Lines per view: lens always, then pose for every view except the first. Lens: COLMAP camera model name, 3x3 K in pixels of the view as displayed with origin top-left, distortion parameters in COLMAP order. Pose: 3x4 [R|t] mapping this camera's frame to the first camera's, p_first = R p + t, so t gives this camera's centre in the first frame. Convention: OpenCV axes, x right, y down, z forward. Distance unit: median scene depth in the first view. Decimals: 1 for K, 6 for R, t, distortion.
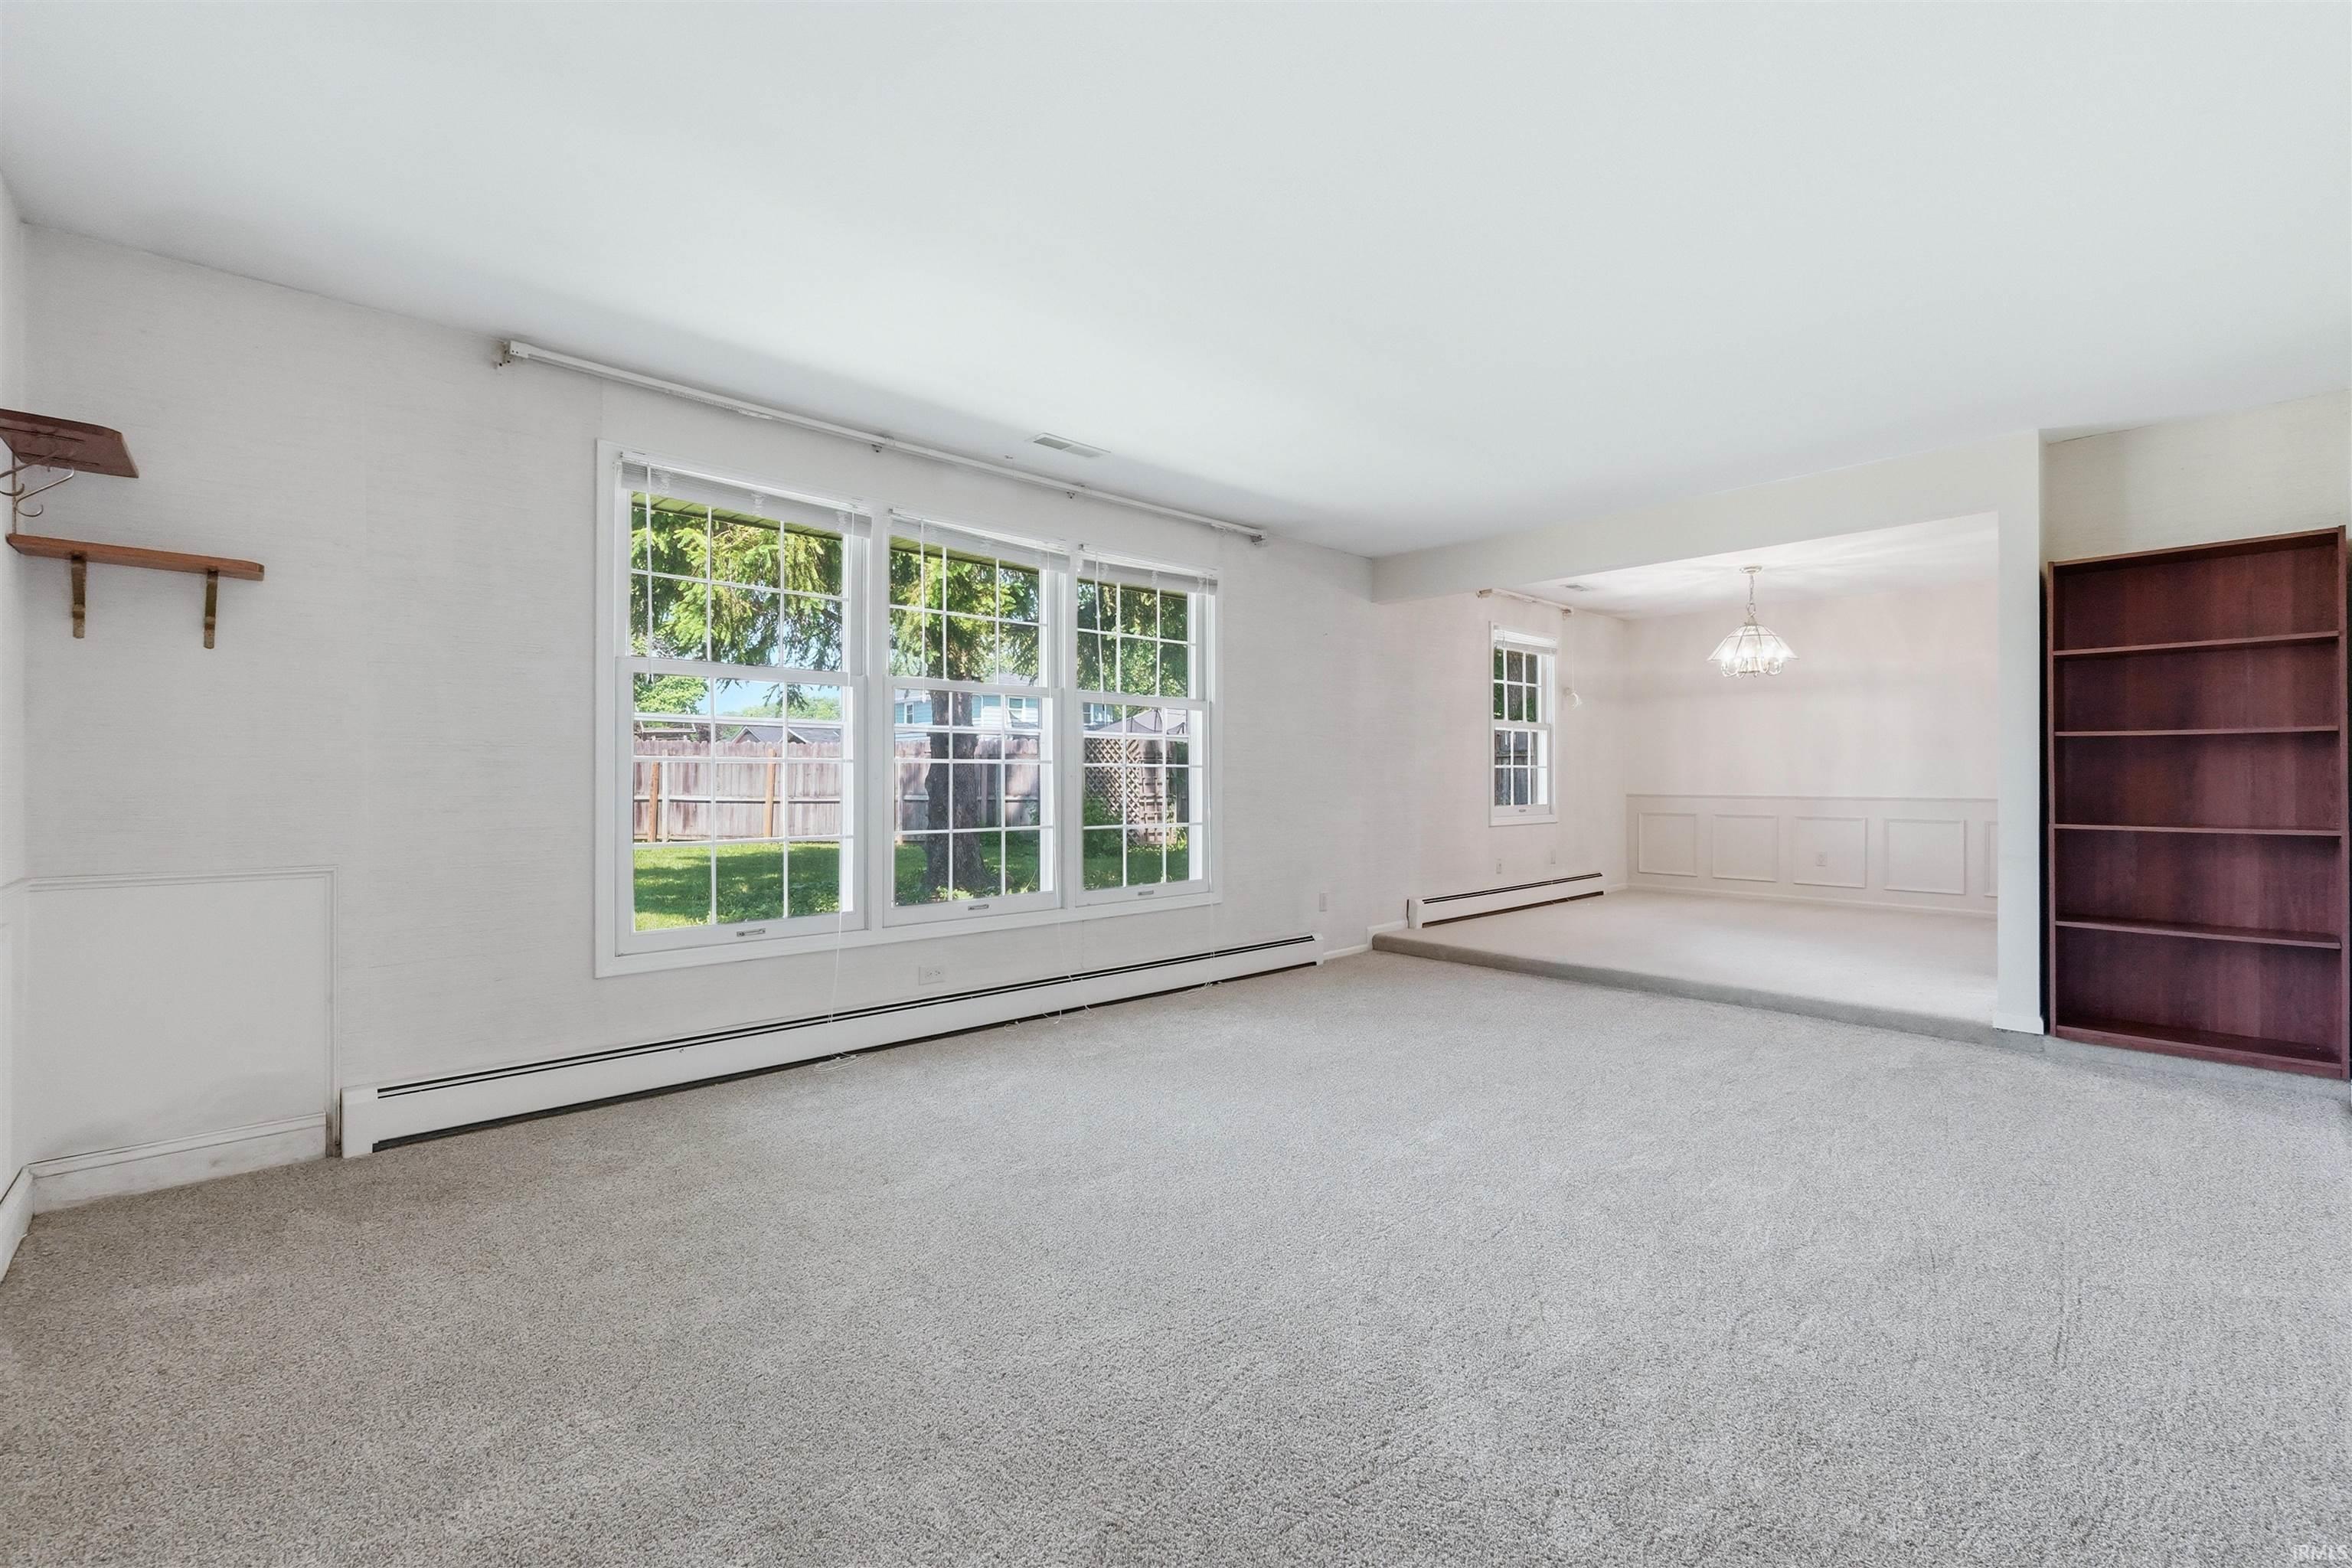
lens RADIAL K [[992.3, 0, 1175.3], [0, 992.3, 764.8], [0, 0, 1]] dist [-0.001922, 0.000104]
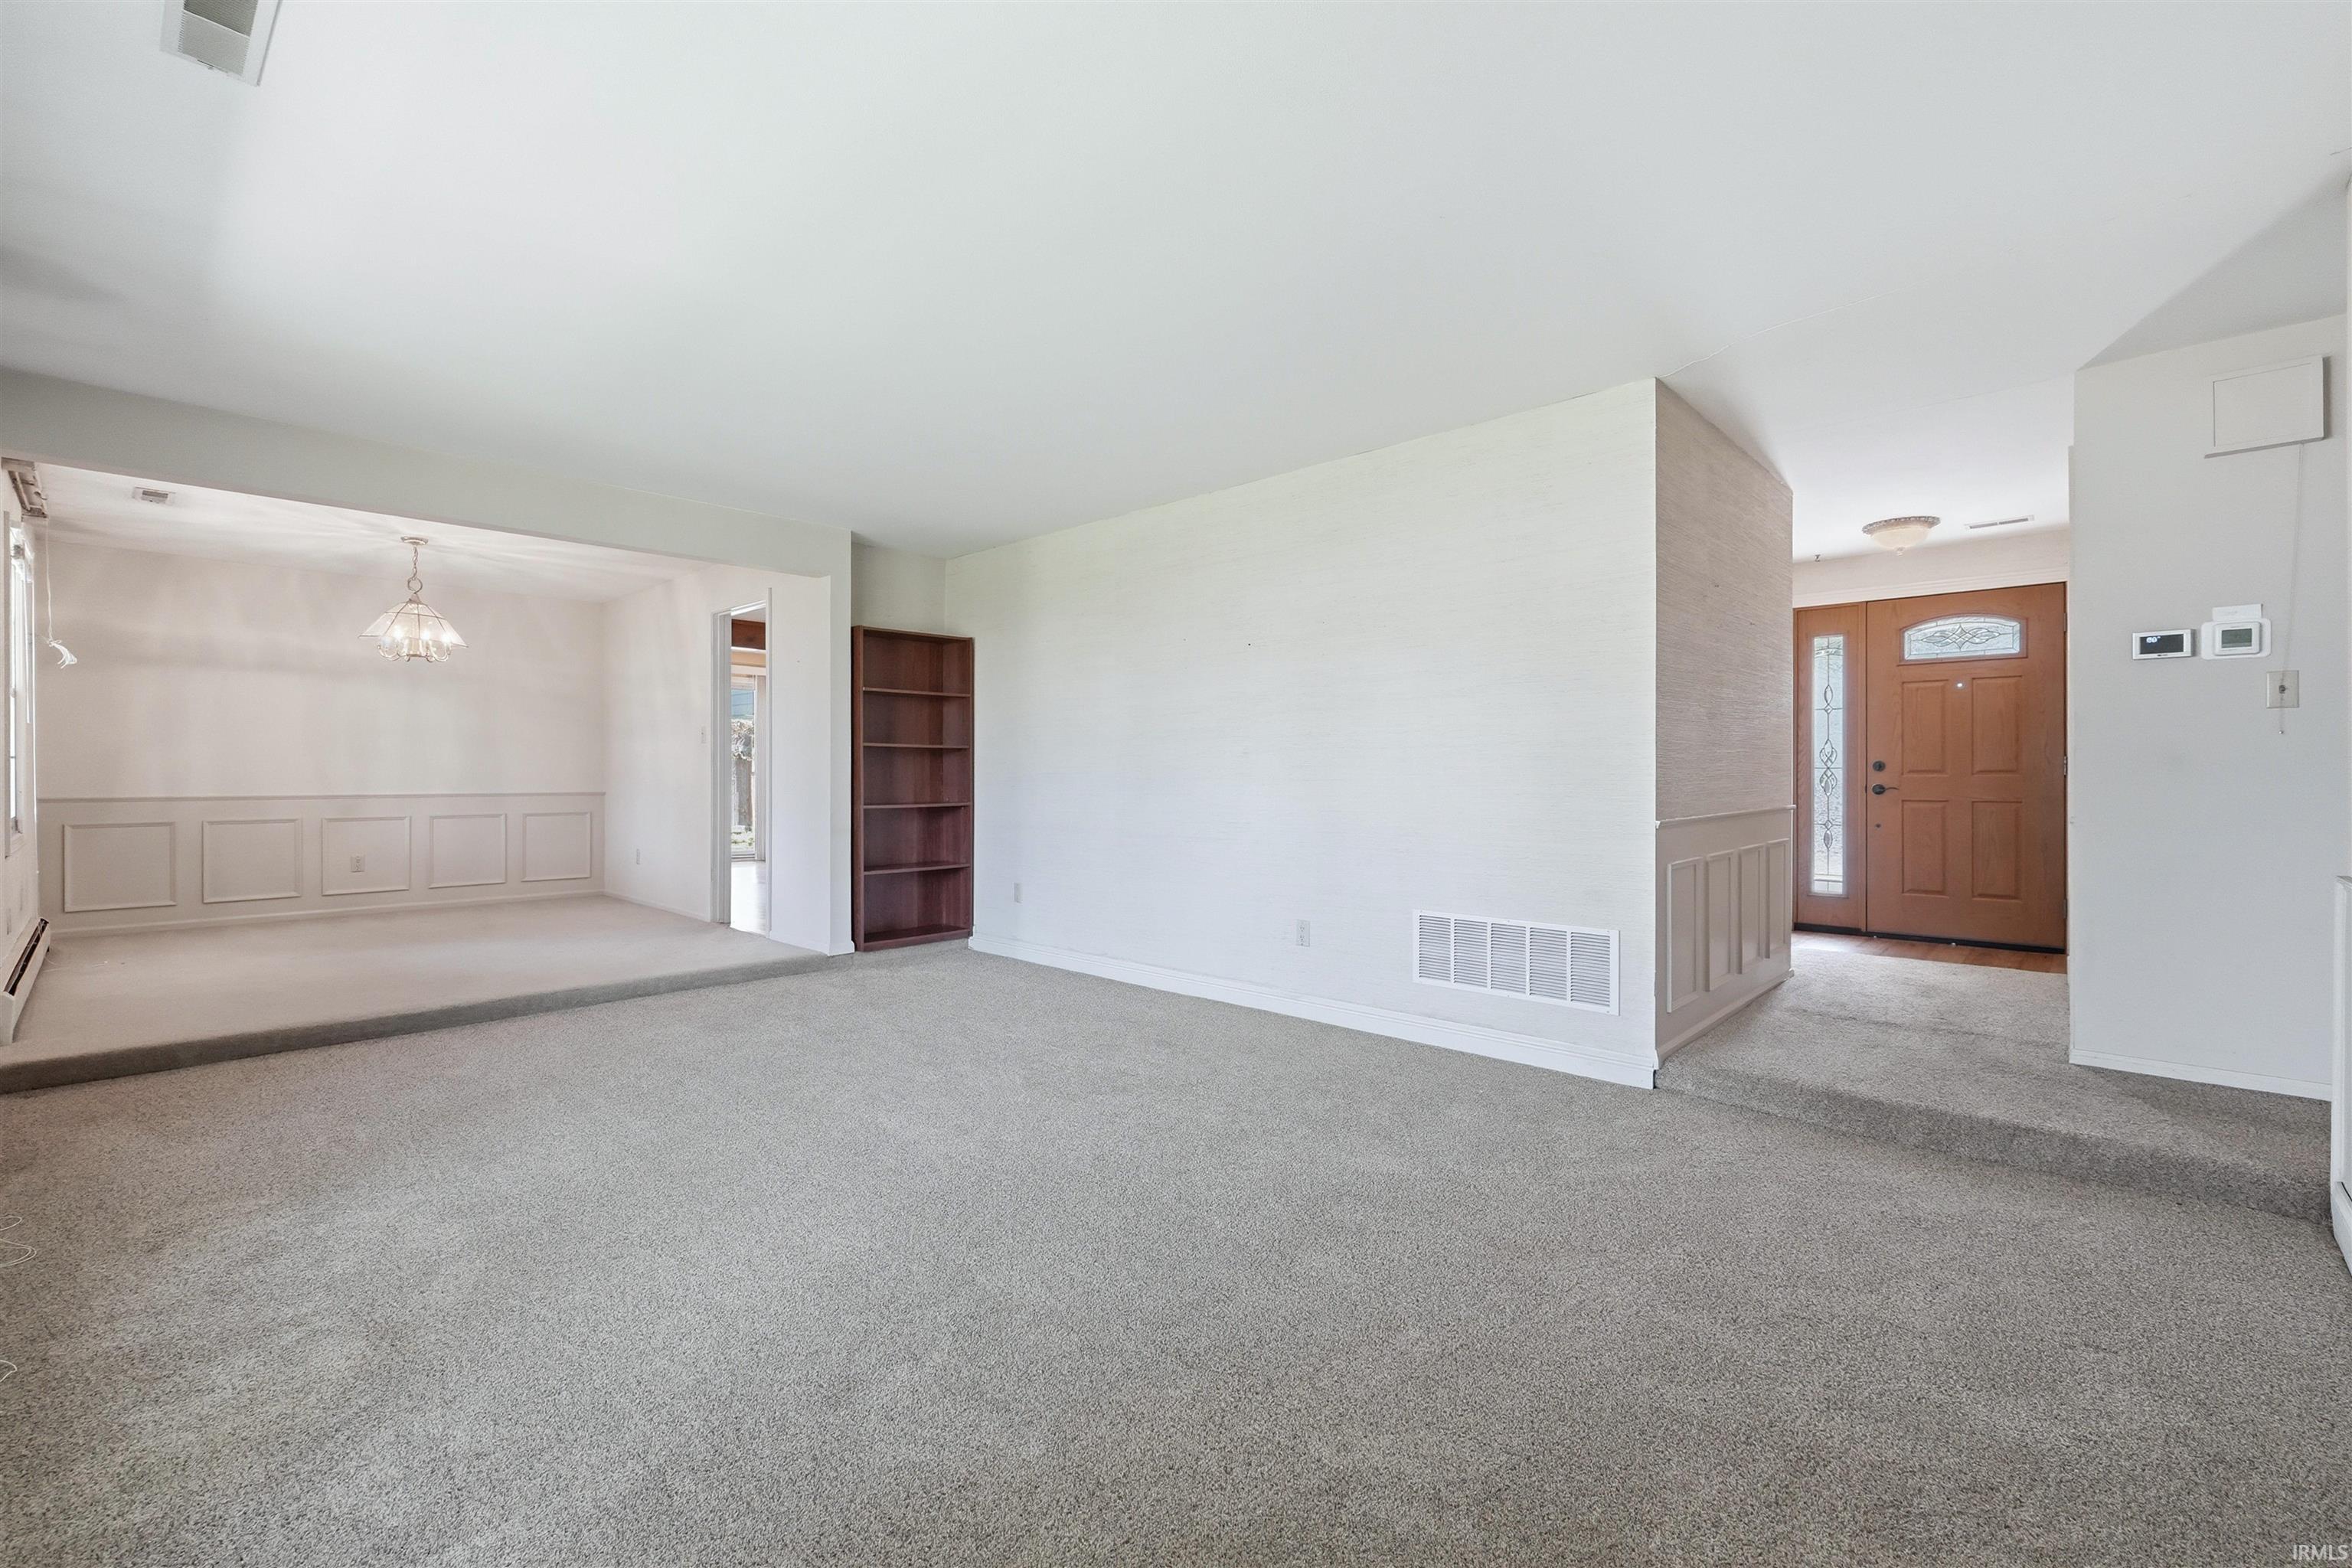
lens RADIAL K [[992.3, 0, 1172.1], [0, 992.3, 770.1], [0, 0, 1]] dist [-0.001922, 0.000104]
pose [[-0.062571, 0.003490, 0.998034, -0.590172], [-0.012739, 0.999910, -0.004296, 0.007546], [-0.997959, -0.012982, -0.062521, 0.631233]]
